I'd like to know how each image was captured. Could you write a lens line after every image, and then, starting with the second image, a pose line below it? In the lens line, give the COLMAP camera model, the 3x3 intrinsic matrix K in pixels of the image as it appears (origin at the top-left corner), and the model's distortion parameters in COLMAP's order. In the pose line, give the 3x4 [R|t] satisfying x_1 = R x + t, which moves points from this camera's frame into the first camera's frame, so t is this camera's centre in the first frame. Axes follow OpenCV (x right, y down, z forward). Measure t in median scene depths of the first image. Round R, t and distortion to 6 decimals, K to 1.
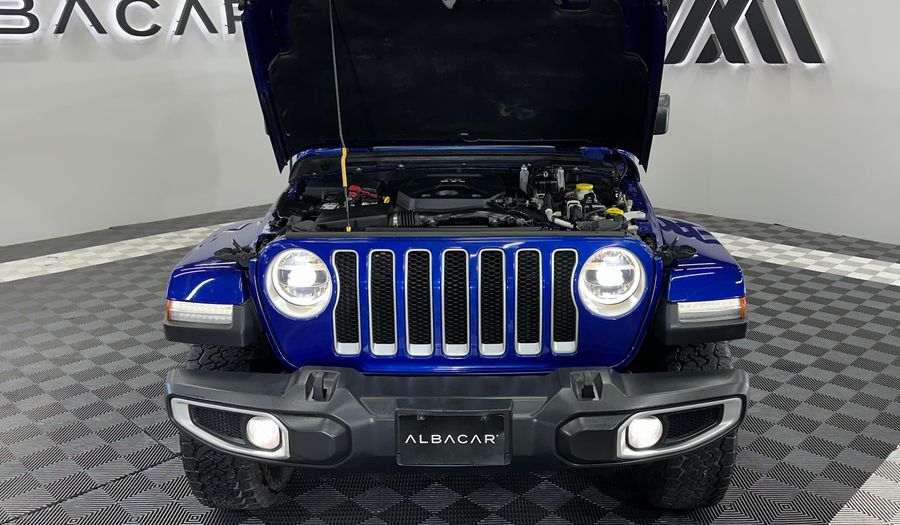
lens RADIAL K [[774.0, 0, 482.3], [0, 774.0, 236.5], [0, 0, 1]] dist [0.105672, -0.108073]
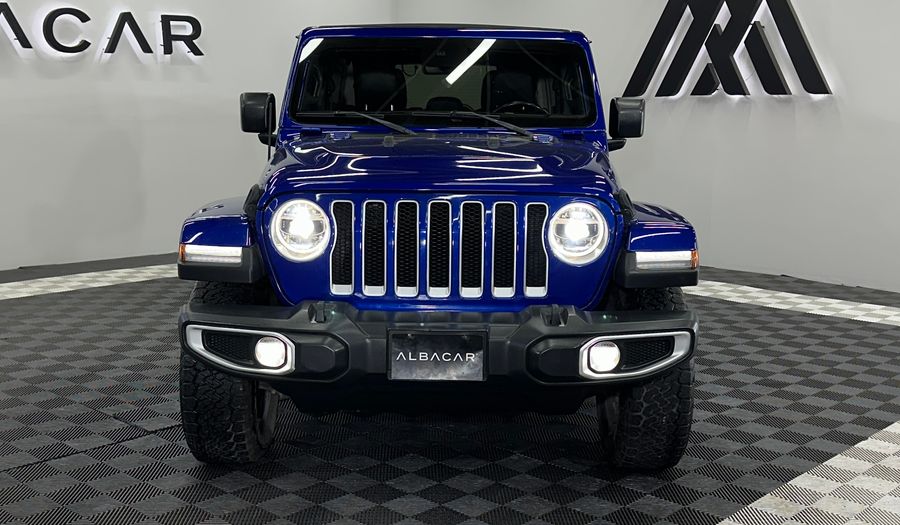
lens RADIAL K [[1045.7, 0, 450.0], [0, 1045.7, 262.5], [0, 0, 1]] dist [0.214685, -0.332253]
pose [[0.999792, 0.017021, 0.011238, -0.035325], [-0.015862, 0.995232, -0.096237, 0.248688], [-0.012823, 0.096039, 0.995295, -0.507476]]
